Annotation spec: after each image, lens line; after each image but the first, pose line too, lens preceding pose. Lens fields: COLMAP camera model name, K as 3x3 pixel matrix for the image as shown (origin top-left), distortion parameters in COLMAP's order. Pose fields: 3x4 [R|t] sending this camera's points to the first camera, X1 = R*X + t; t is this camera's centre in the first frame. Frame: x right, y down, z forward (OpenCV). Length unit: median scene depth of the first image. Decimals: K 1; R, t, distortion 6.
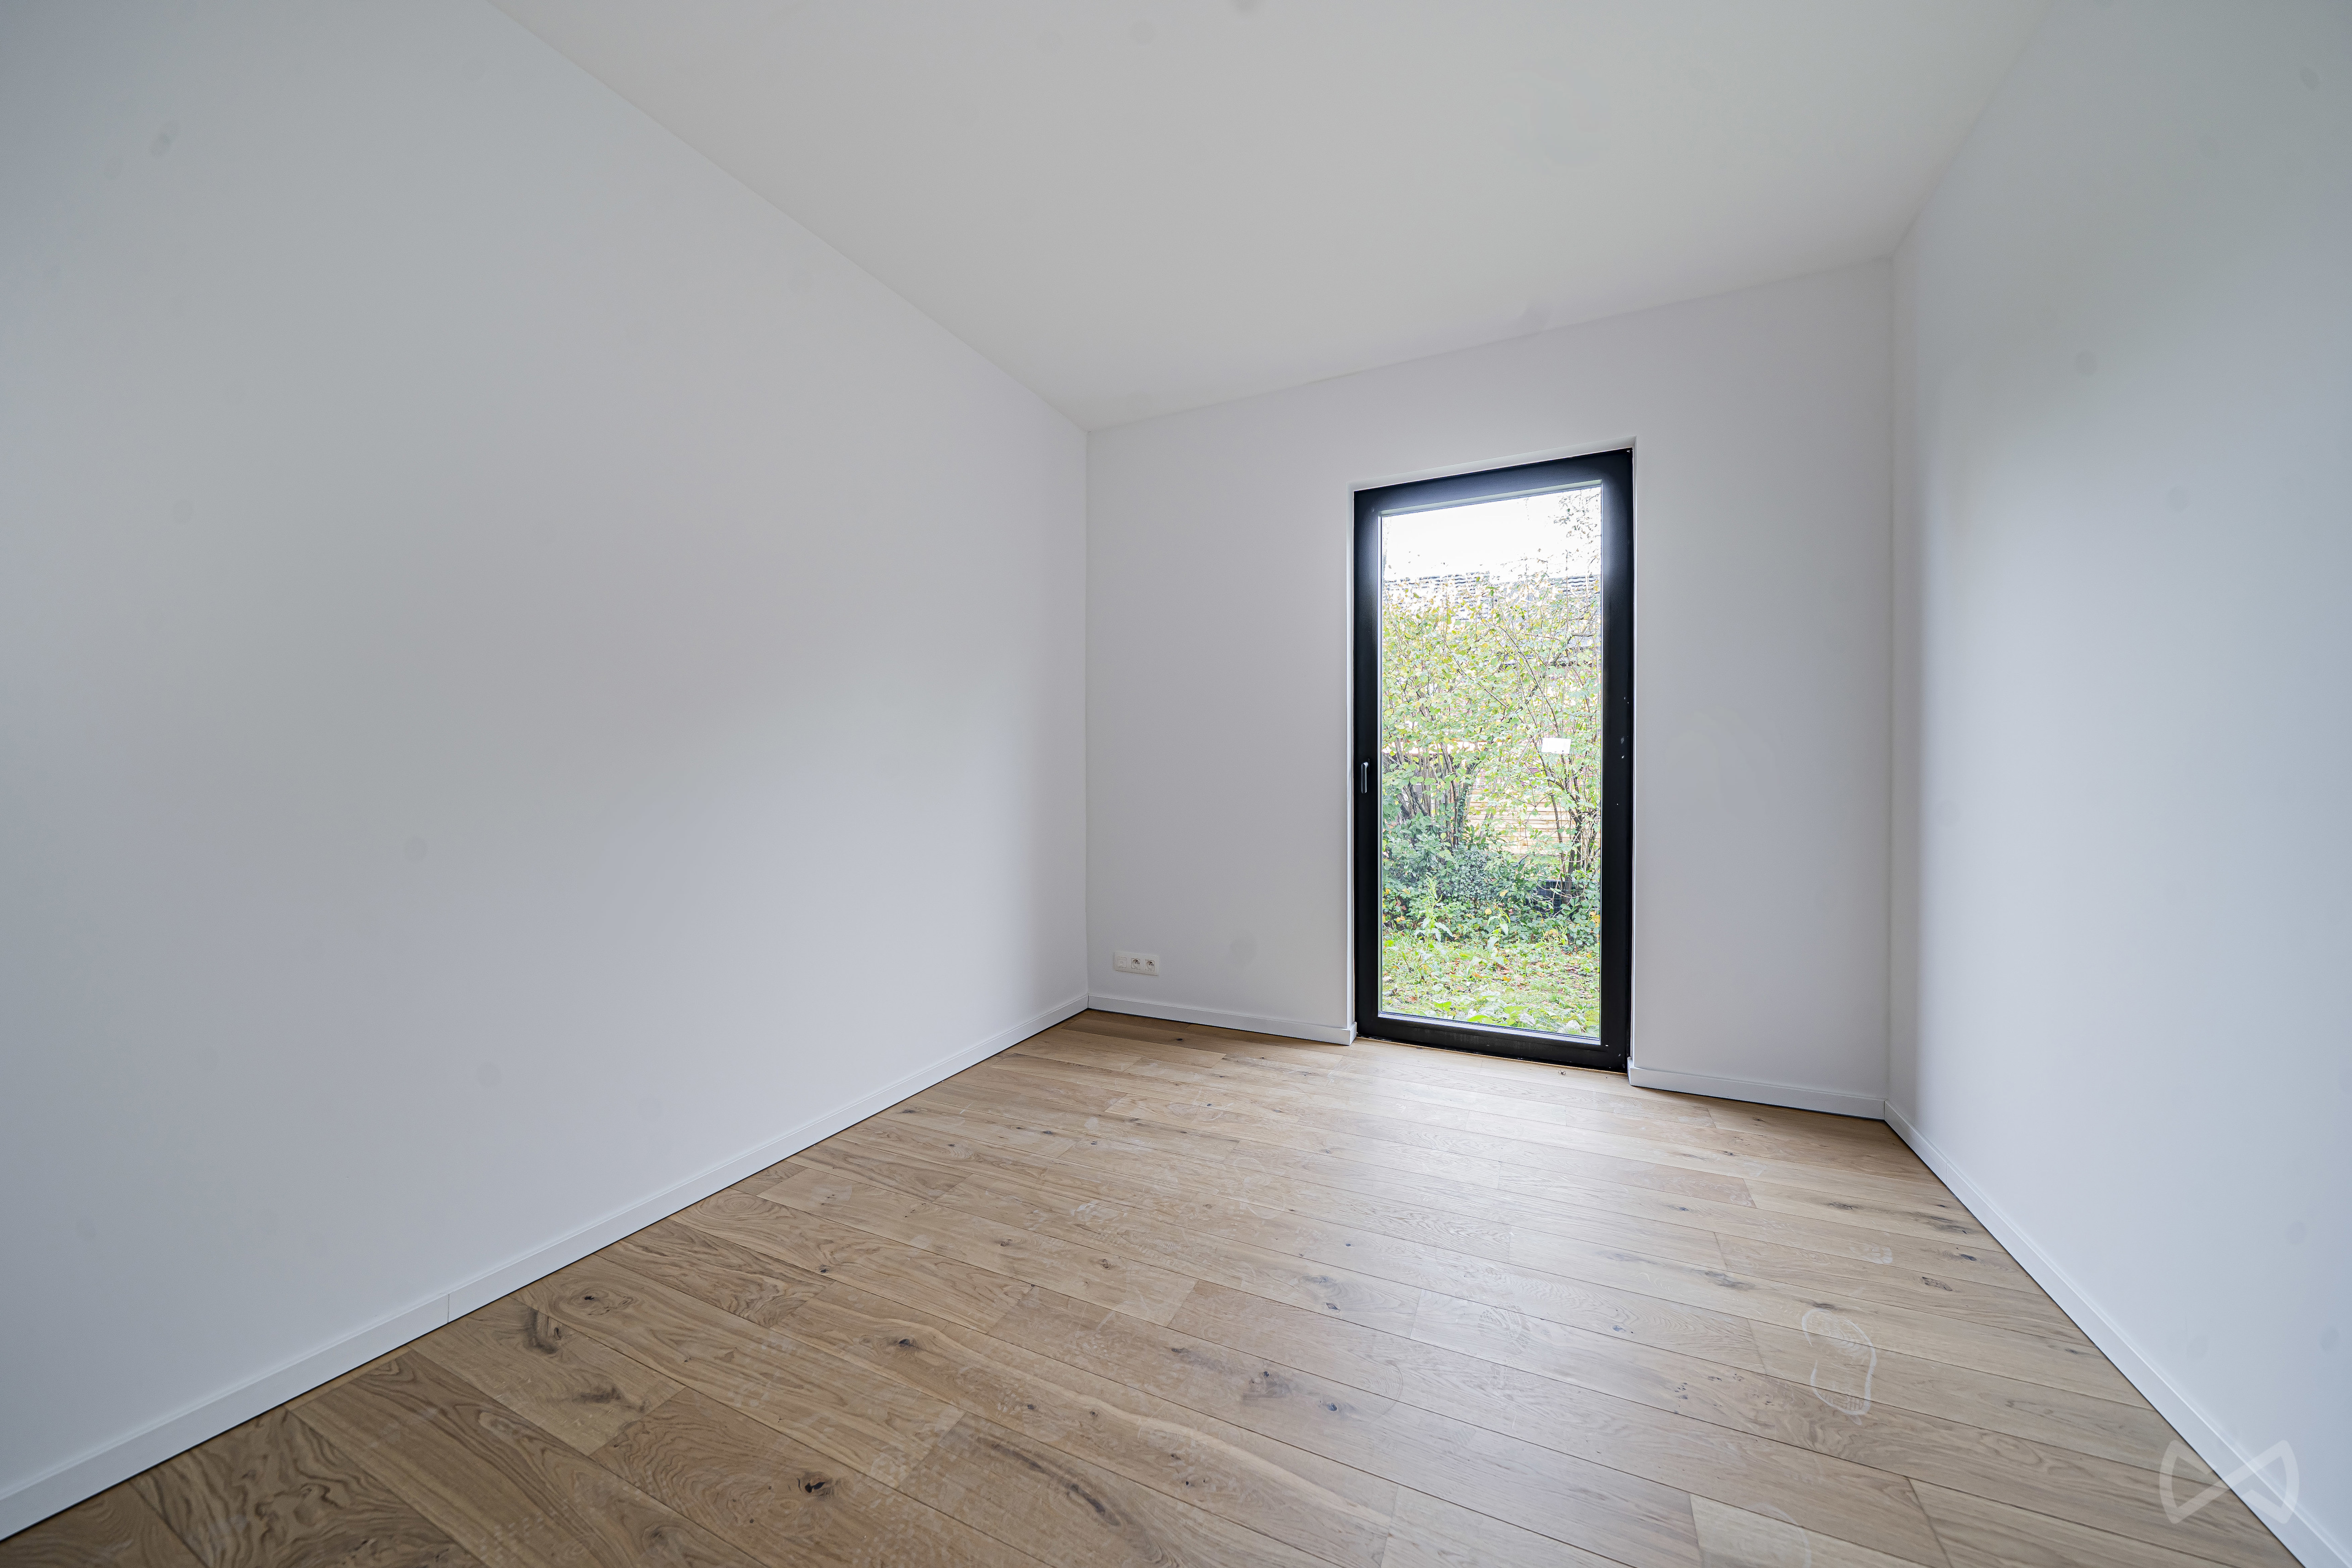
lens RADIAL K [[814.8, 0, 1174.8], [0, 814.8, 778.7], [0, 0, 1]] dist [-0.013195, -0.000190]
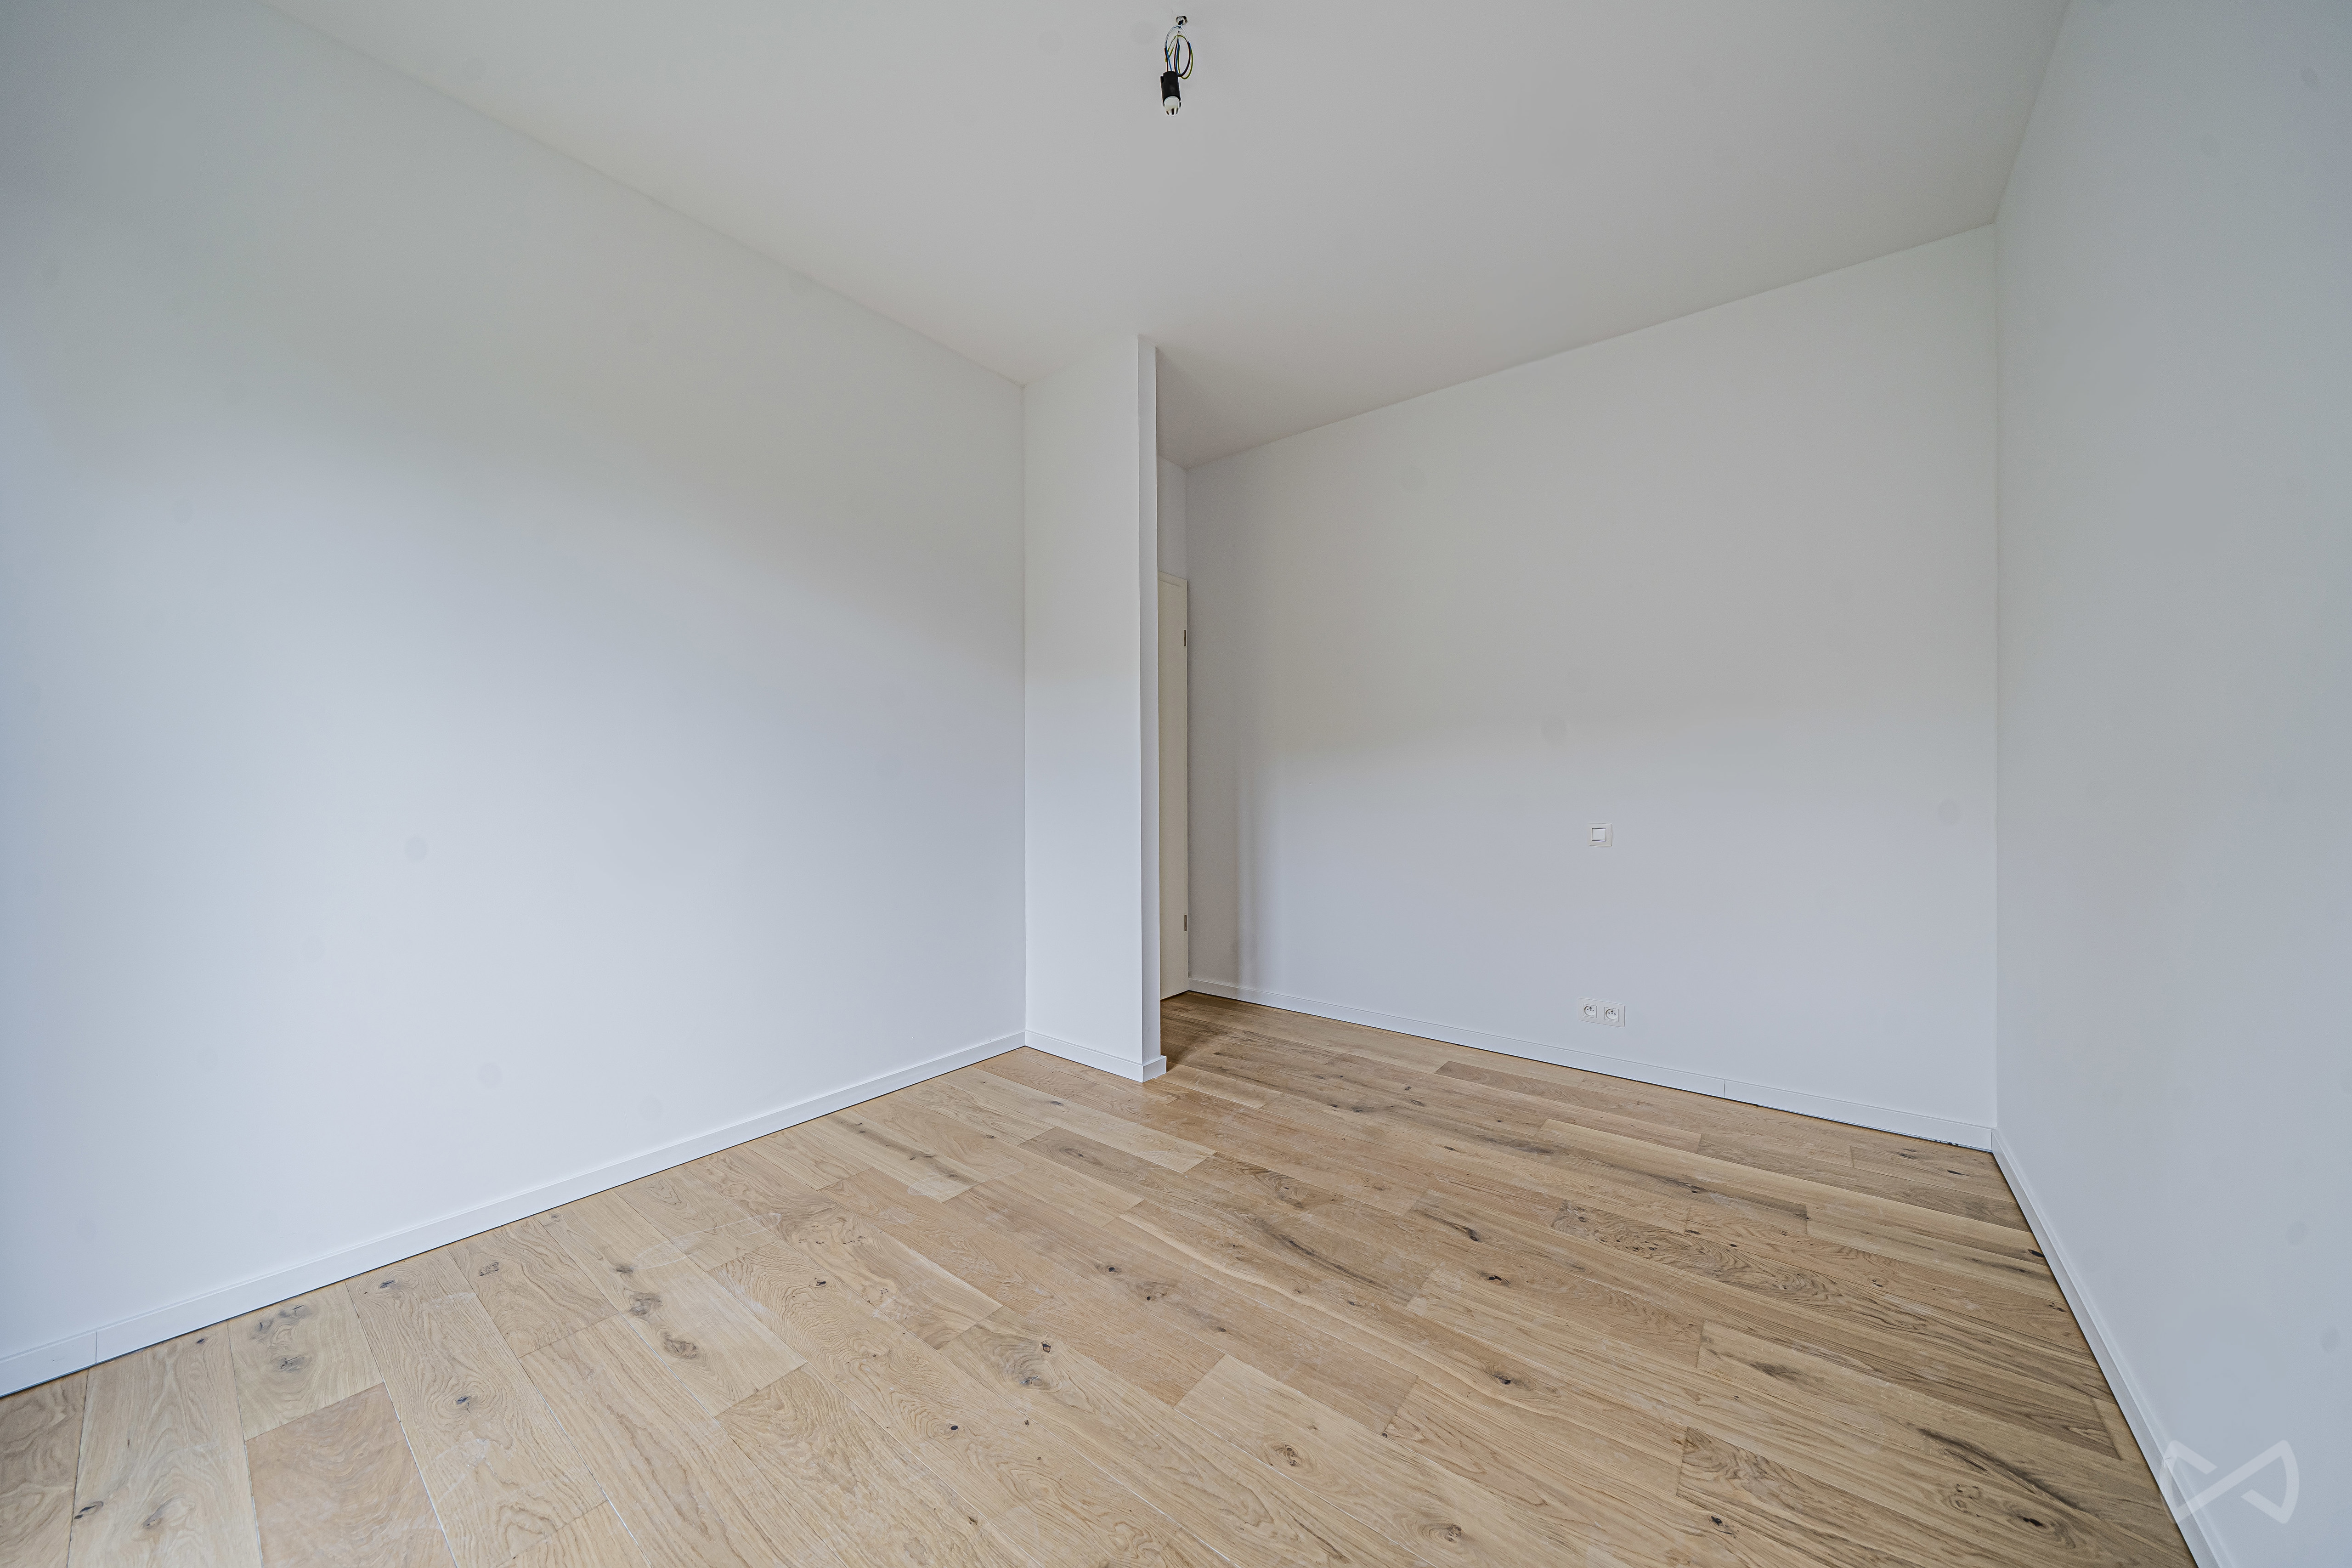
lens RADIAL K [[814.8, 0, 1161.0], [0, 814.8, 784.9], [0, 0, 1]] dist [-0.013195, -0.000190]
pose [[-0.973988, 0.003440, 0.226573, -0.170464], [0.005497, 0.999949, 0.008449, -0.007683], [-0.226532, 0.009474, -0.973958, 2.142609]]
